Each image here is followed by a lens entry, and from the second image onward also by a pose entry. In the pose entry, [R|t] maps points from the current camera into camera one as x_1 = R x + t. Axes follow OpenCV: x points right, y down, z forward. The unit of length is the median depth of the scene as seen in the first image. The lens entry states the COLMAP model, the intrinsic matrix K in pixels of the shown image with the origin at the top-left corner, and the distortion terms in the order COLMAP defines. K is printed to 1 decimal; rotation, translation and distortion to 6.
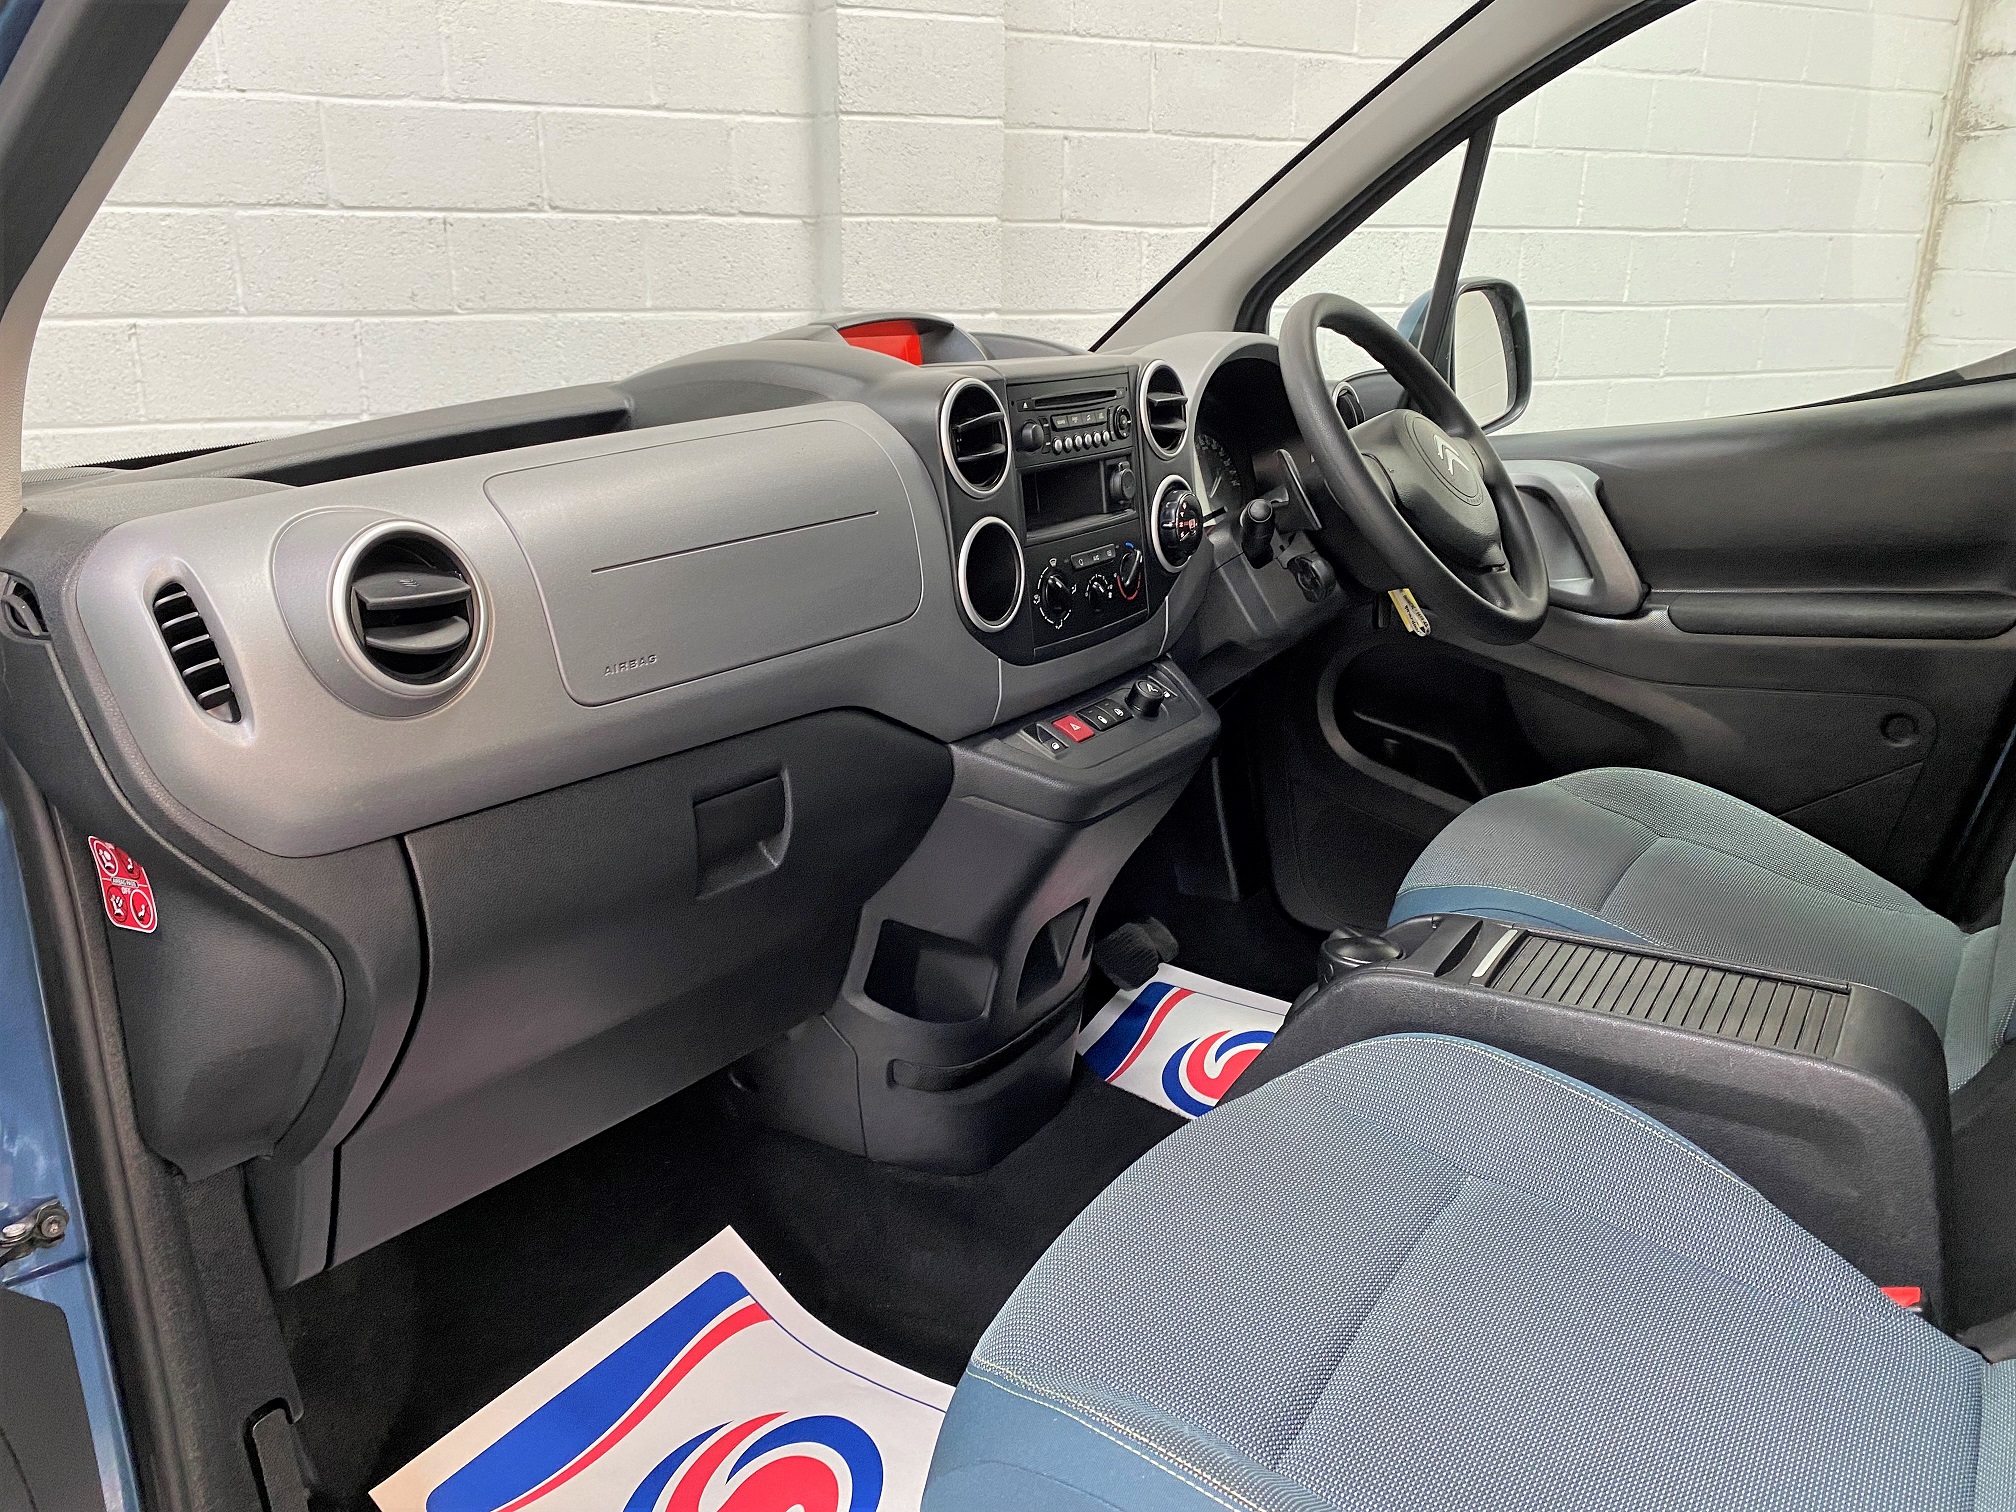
lens RADIAL K [[1510.9, 0, 985.7], [0, 1510.9, 753.3], [0, 0, 1]] dist [0.003276, -0.006277]
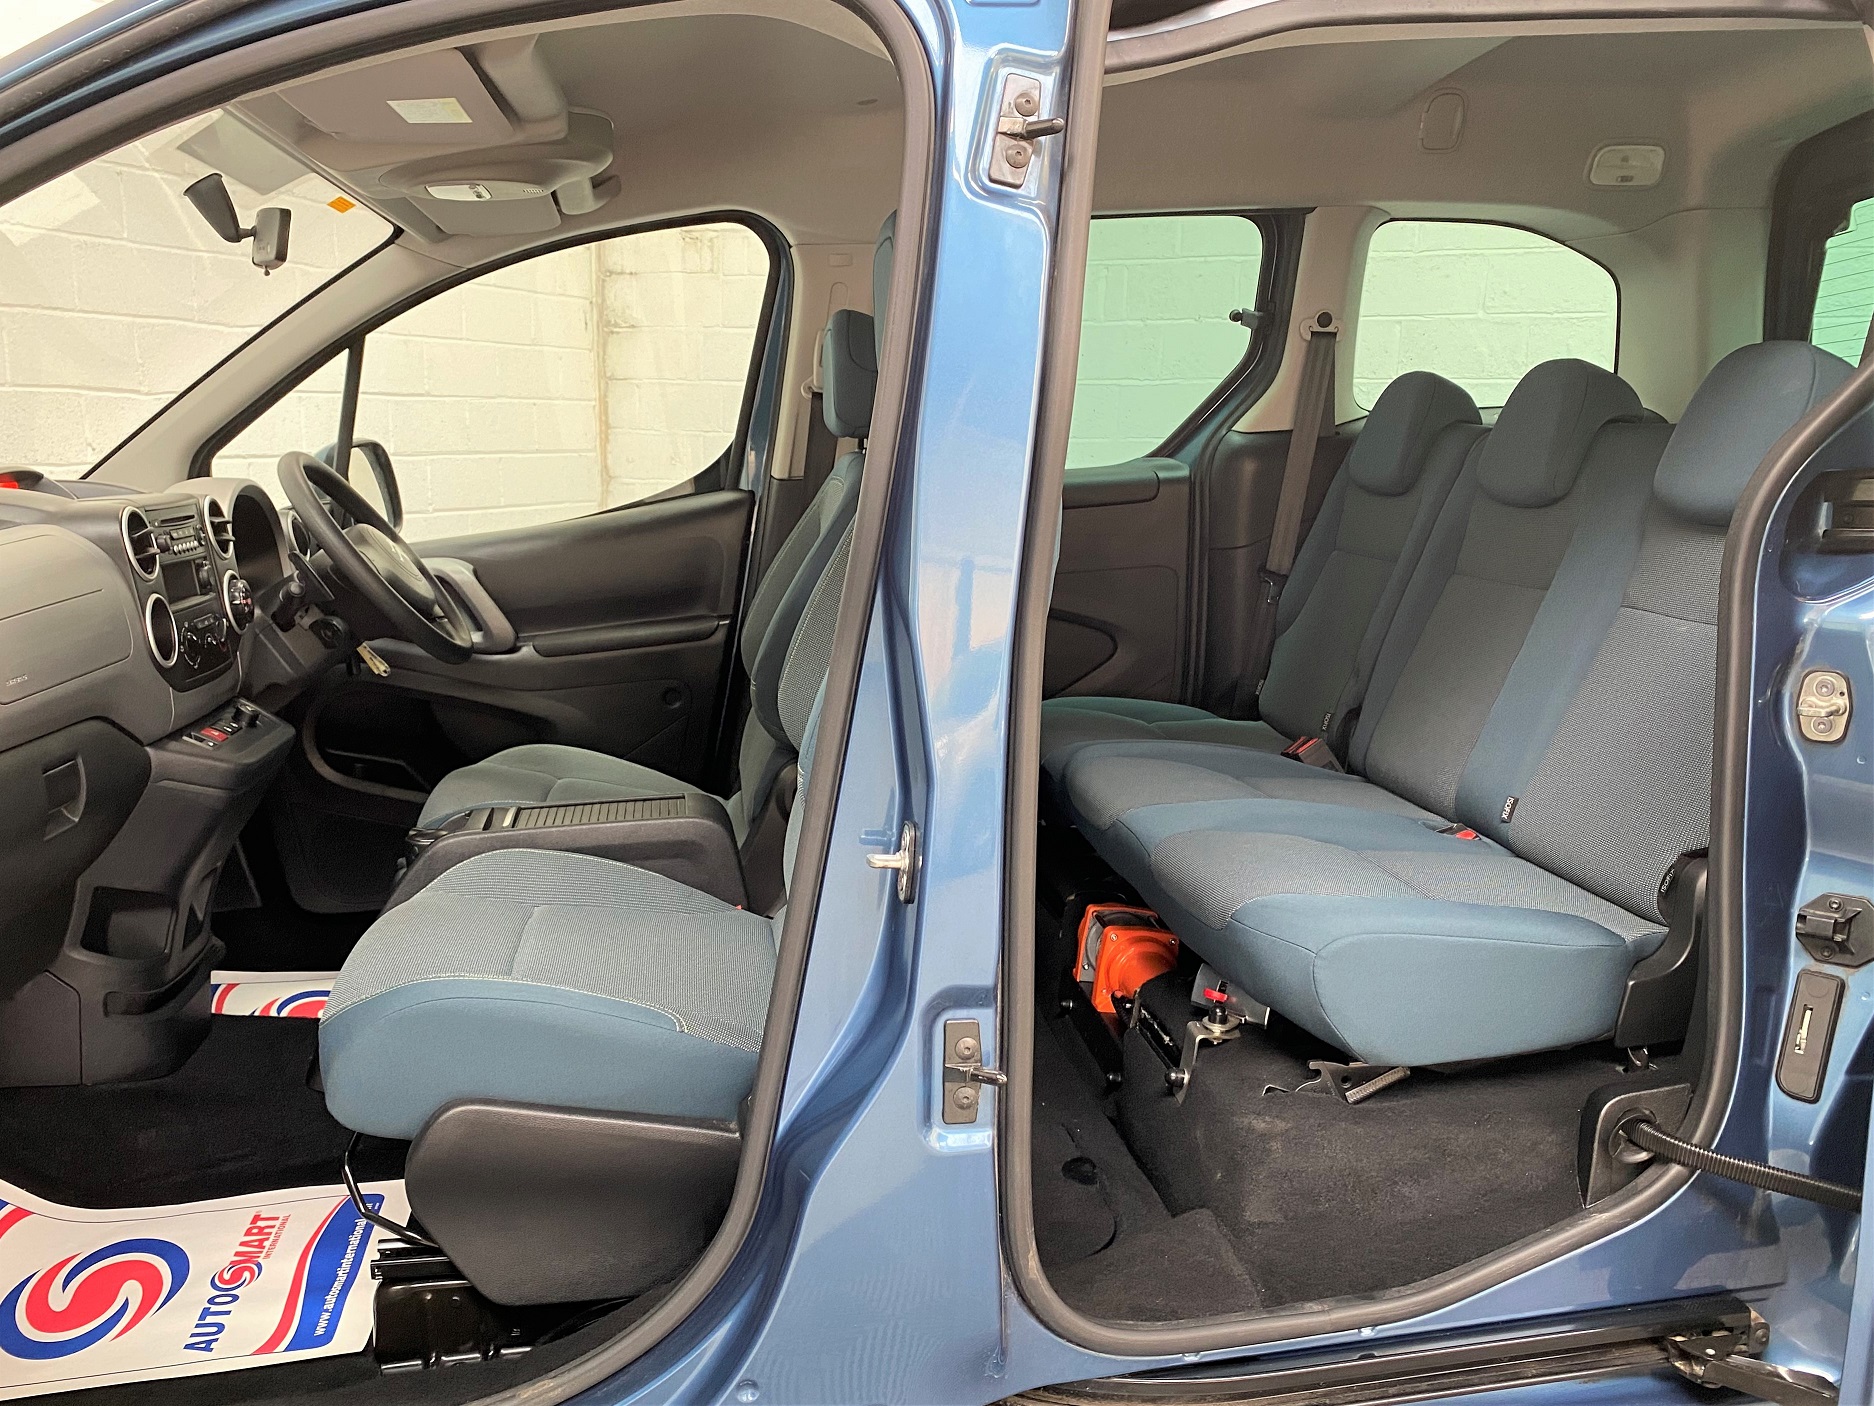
lens RADIAL K [[1518.0, 0, 926.7], [0, 1518.0, 717.6], [0, 0, 1]] dist [0.014748, 0.003105]
pose [[0.730873, -0.123942, 0.671165, -0.392487], [0.201670, 0.978681, -0.038882, 0.151816], [-0.652038, 0.163772, 0.740287, -0.525479]]
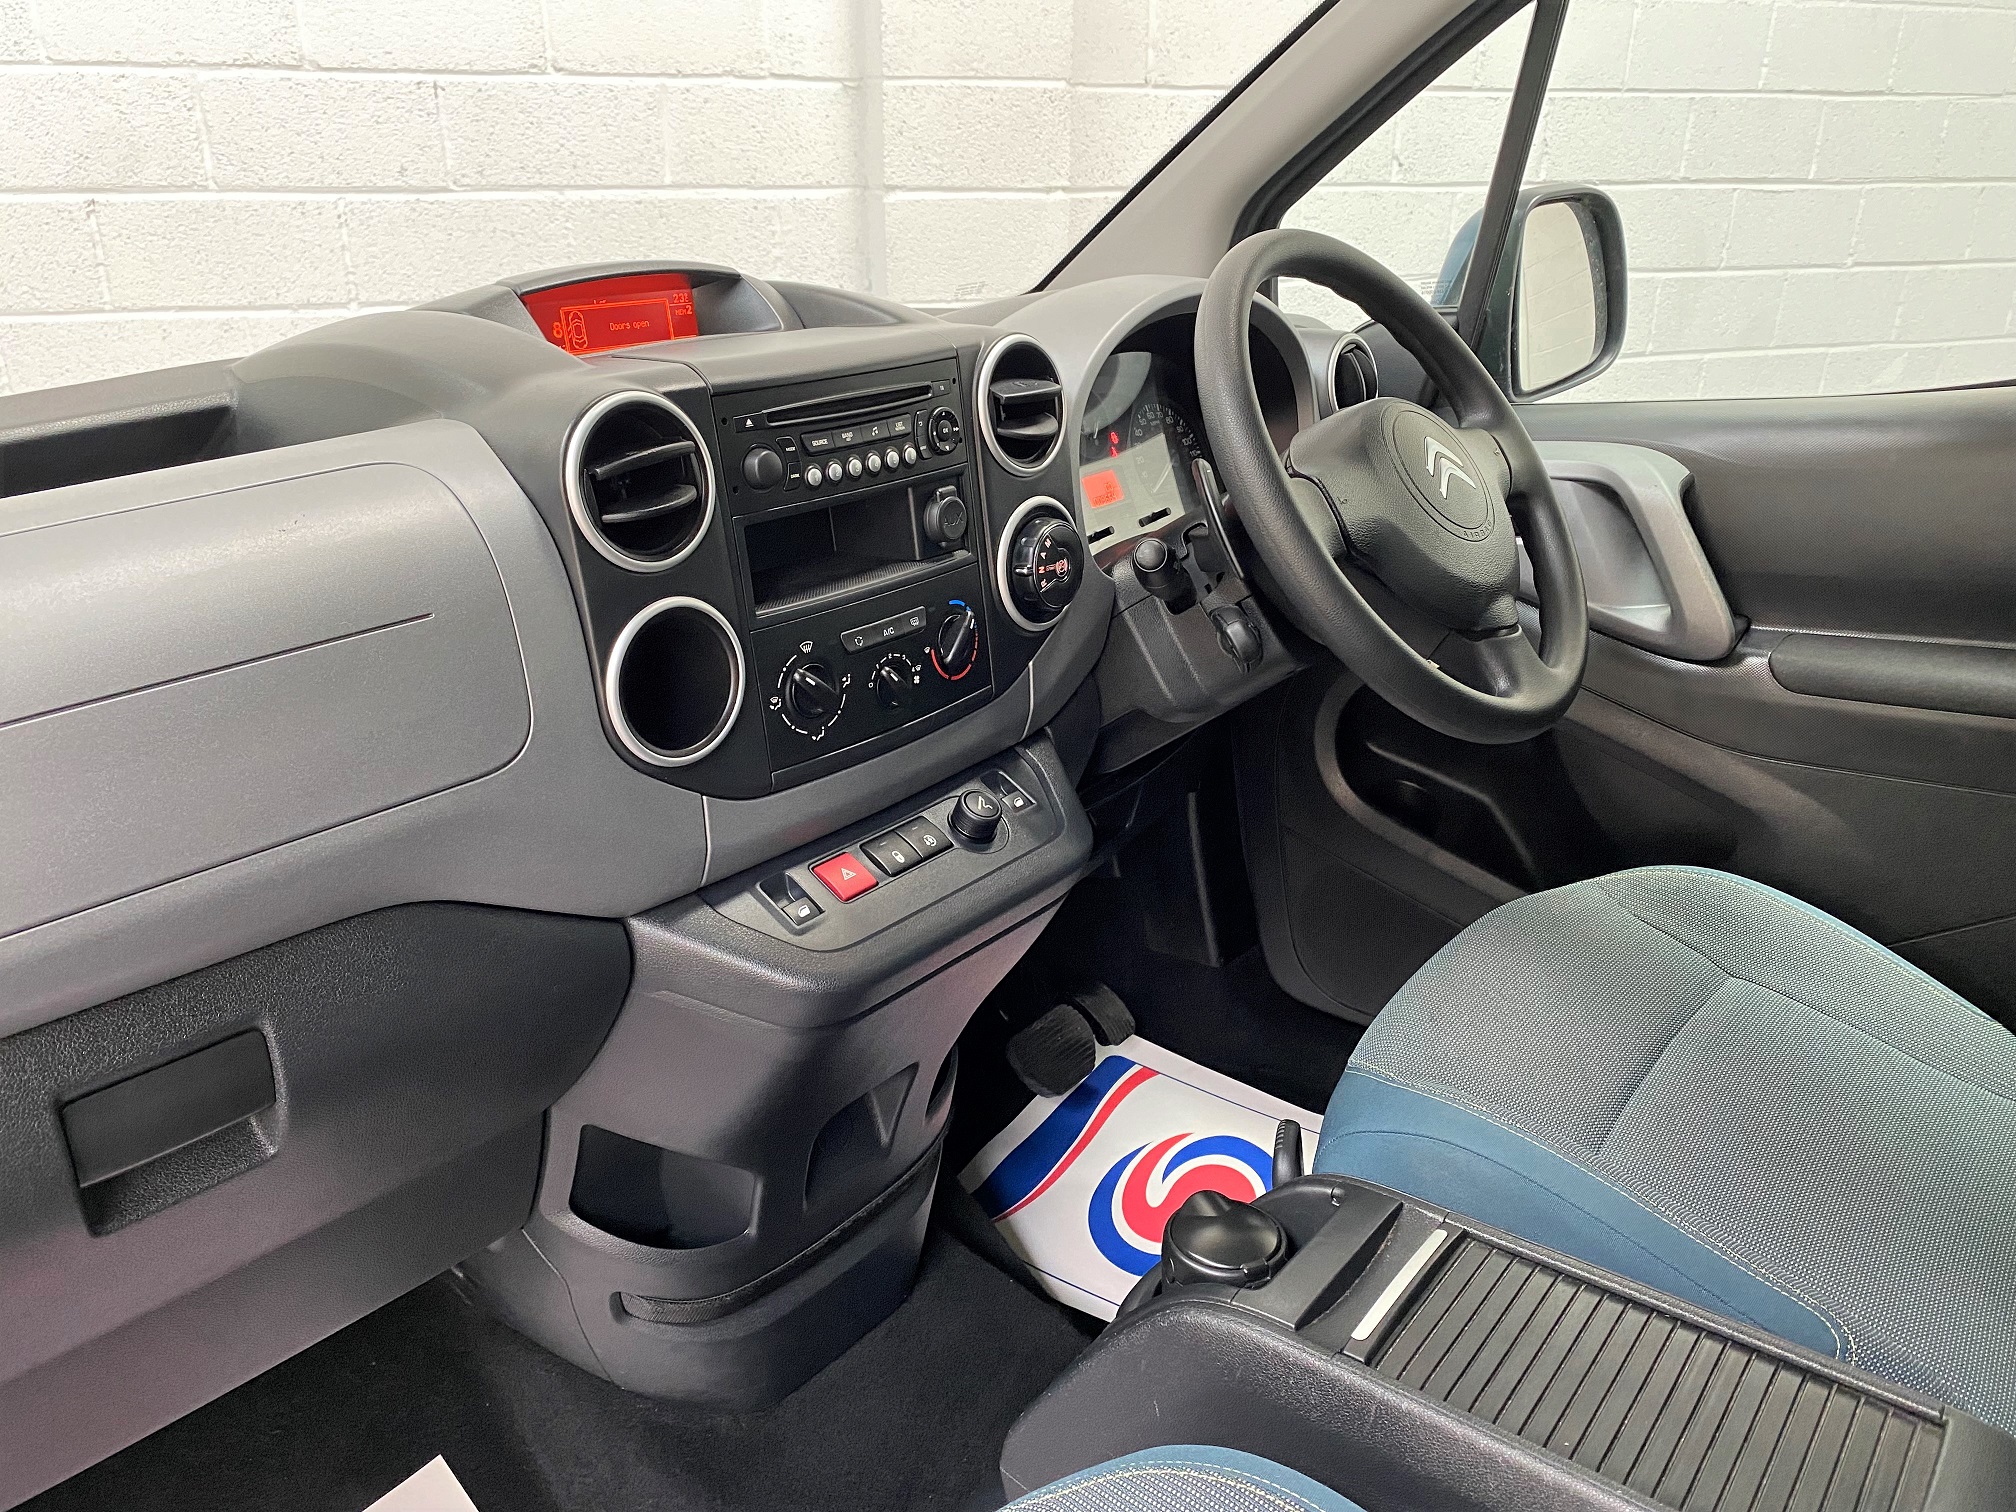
lens RADIAL K [[1516.2, 0, 1016.9], [0, 1516.2, 741.9], [0, 0, 1]] dist [0.005452, 0.003079]
pose [[0.996667, 0.035689, -0.073352, 0.168144], [-0.029848, 0.996409, 0.079239, -0.122967], [0.075917, -0.076786, 0.994153, 0.274605]]
